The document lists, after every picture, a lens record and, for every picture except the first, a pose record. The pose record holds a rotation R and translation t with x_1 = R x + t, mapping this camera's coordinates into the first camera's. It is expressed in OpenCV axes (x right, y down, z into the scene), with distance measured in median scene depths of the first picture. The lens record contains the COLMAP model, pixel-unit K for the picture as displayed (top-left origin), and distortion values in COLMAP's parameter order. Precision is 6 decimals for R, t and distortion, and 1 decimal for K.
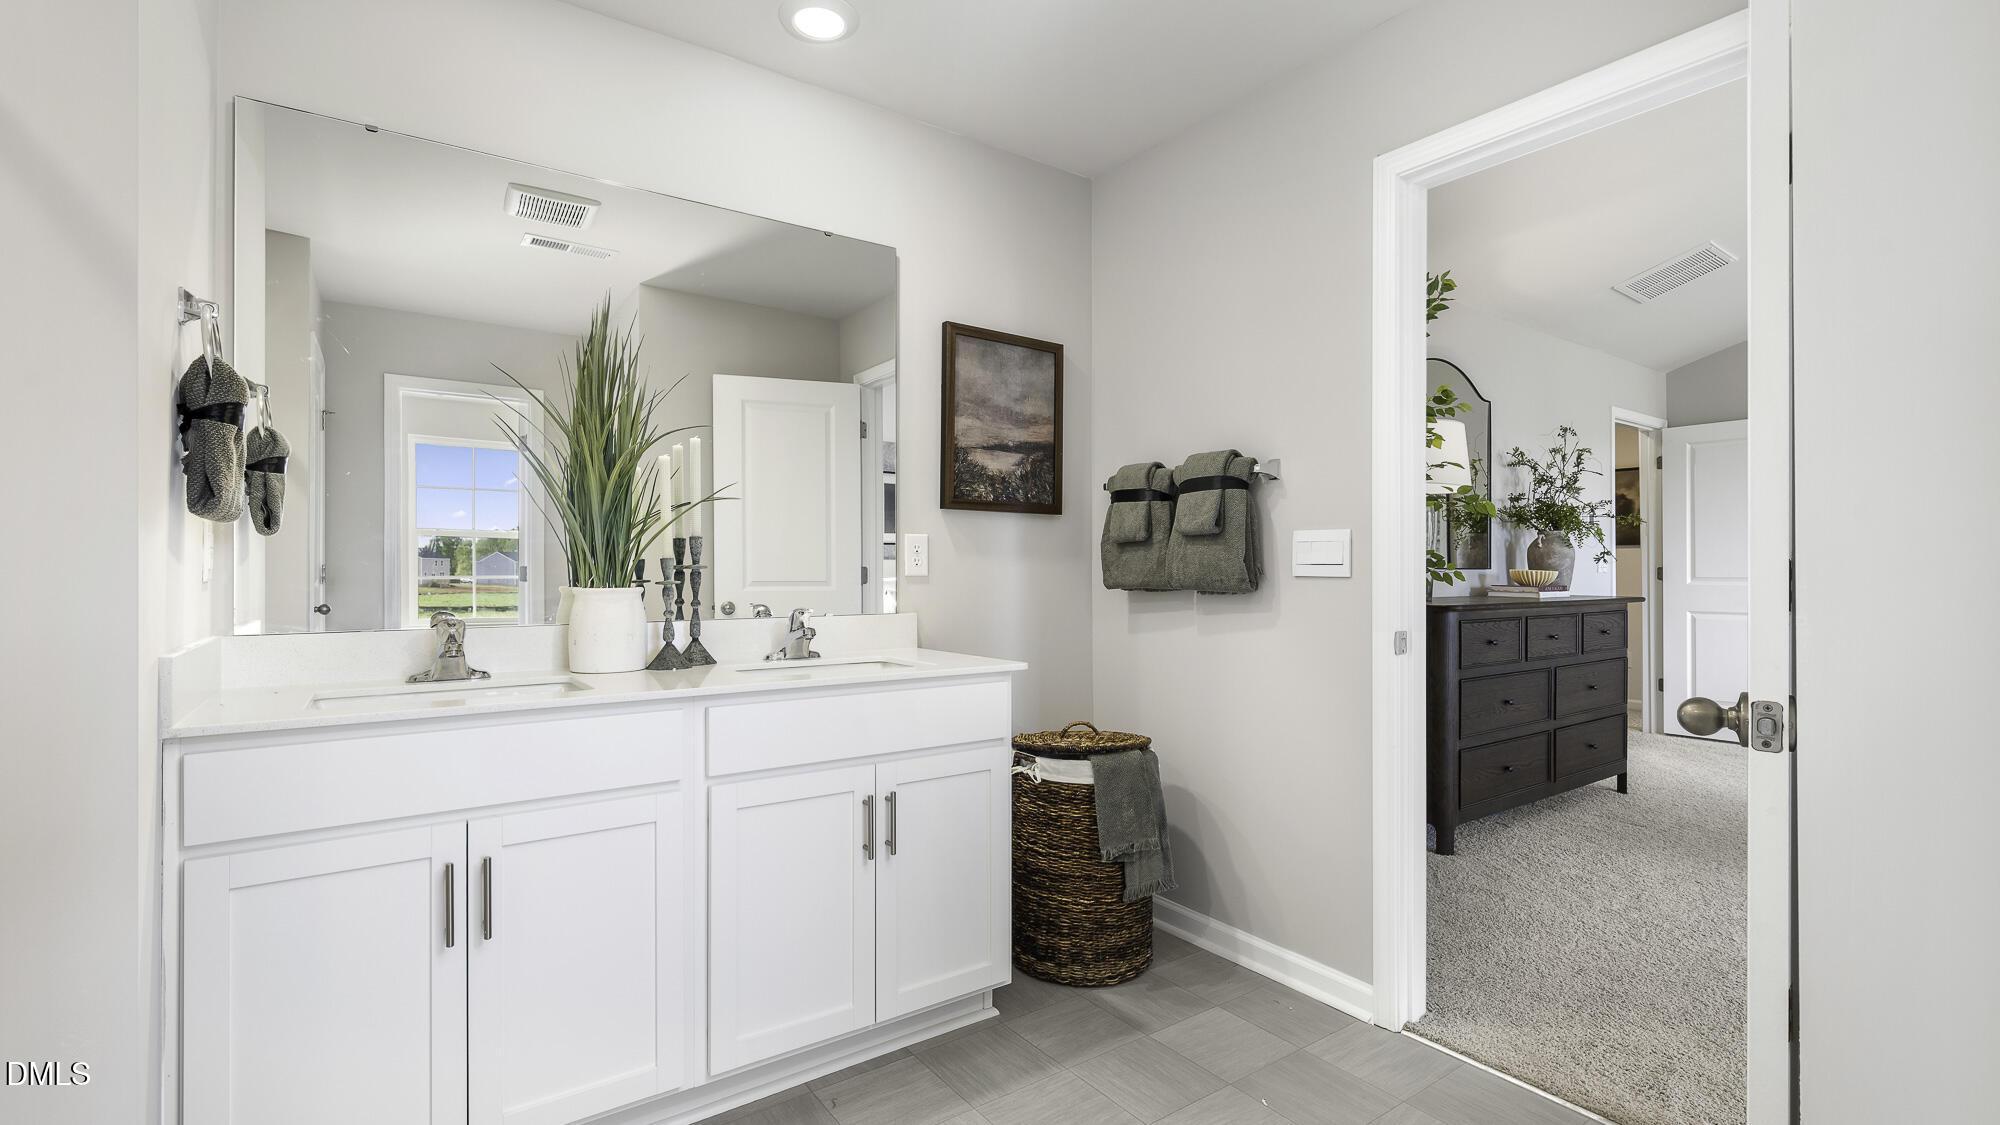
lens RADIAL K [[883.0, 0, 995.4], [0, 883.0, 568.7], [0, 0, 1]] dist [-0.001794, -0.000257]
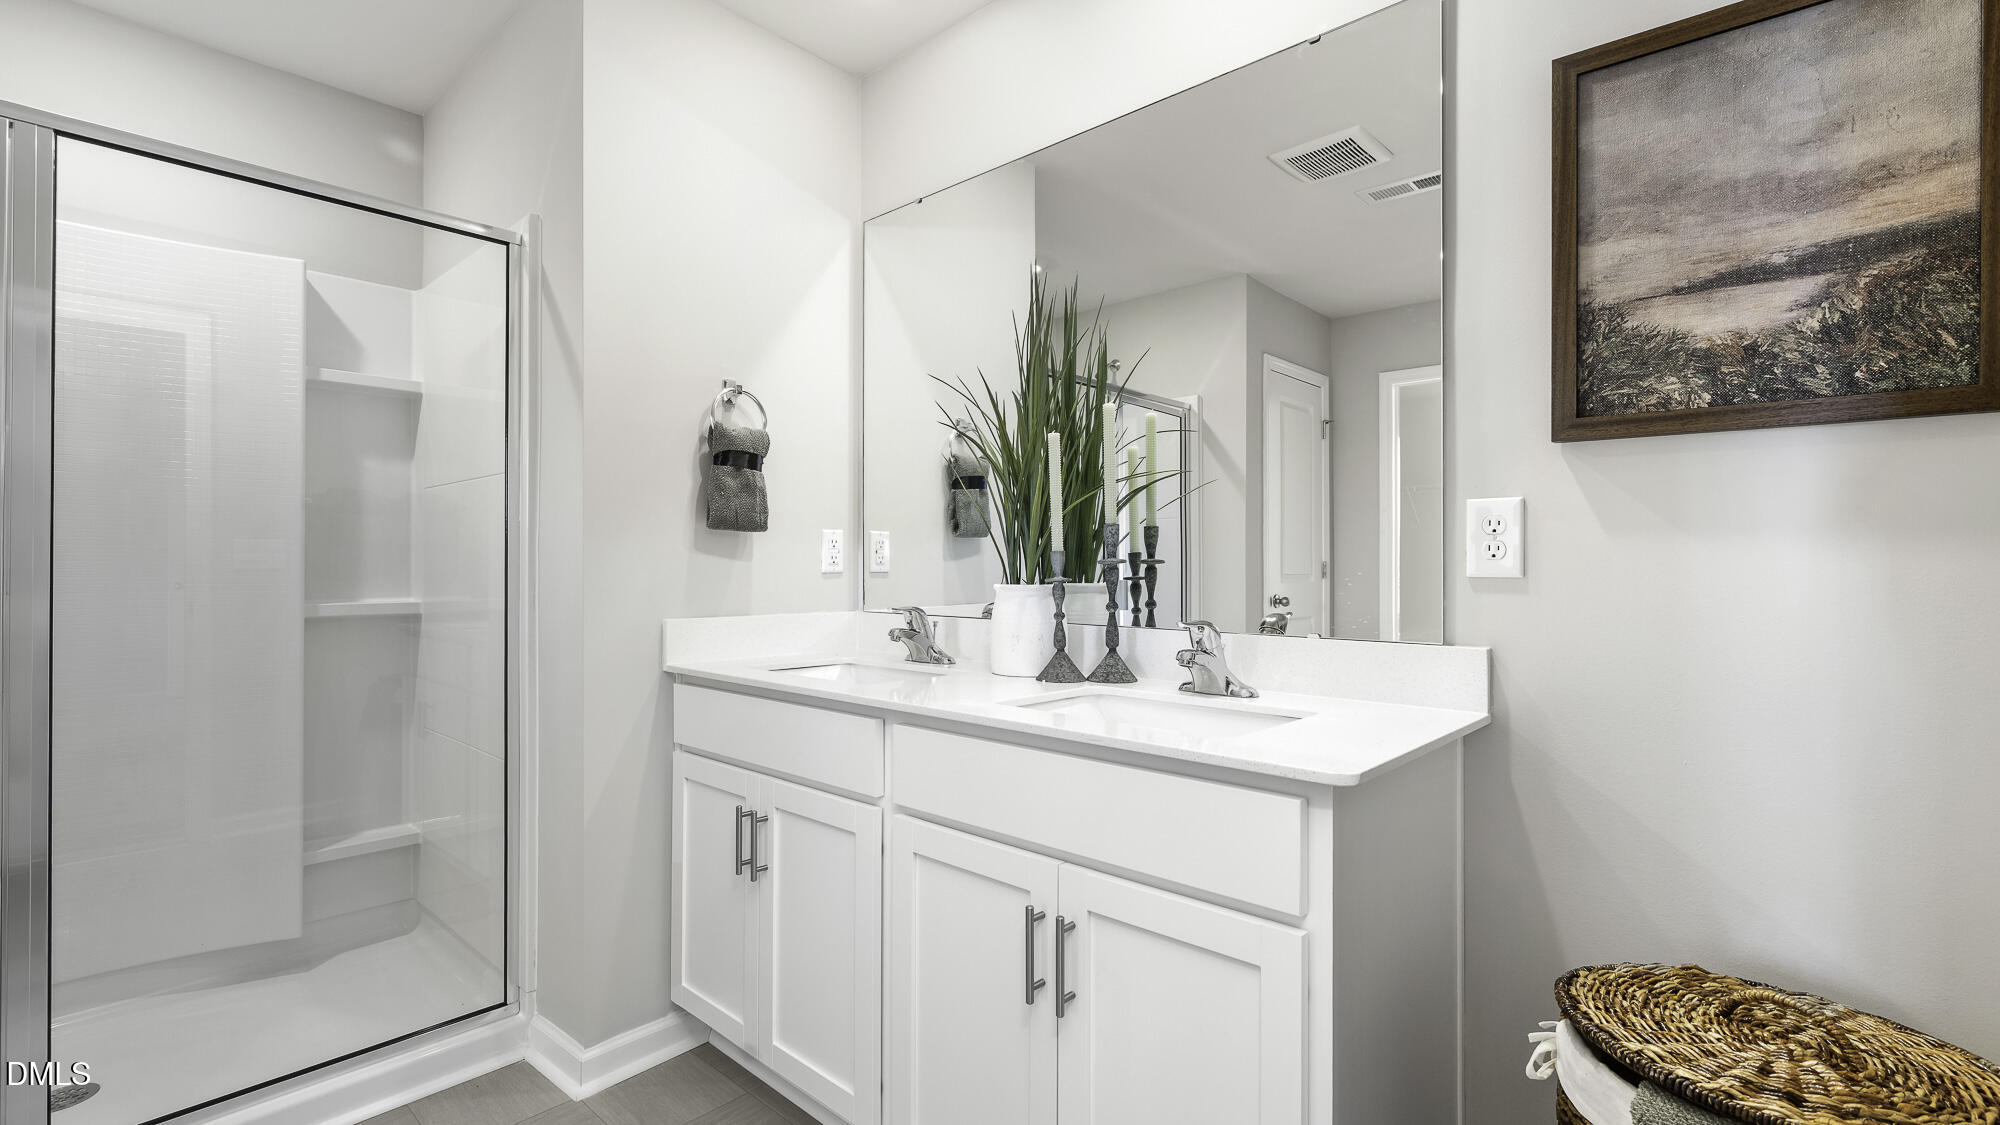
lens RADIAL K [[883.0, 0, 995.4], [0, 883.0, 568.7], [0, 0, 1]] dist [-0.001794, -0.000257]
pose [[0.229830, 0.004035, -0.973222, 0.341885], [0.001166, 0.999990, 0.004421, 0.000147], [0.973230, -0.002151, 0.229823, 0.566807]]
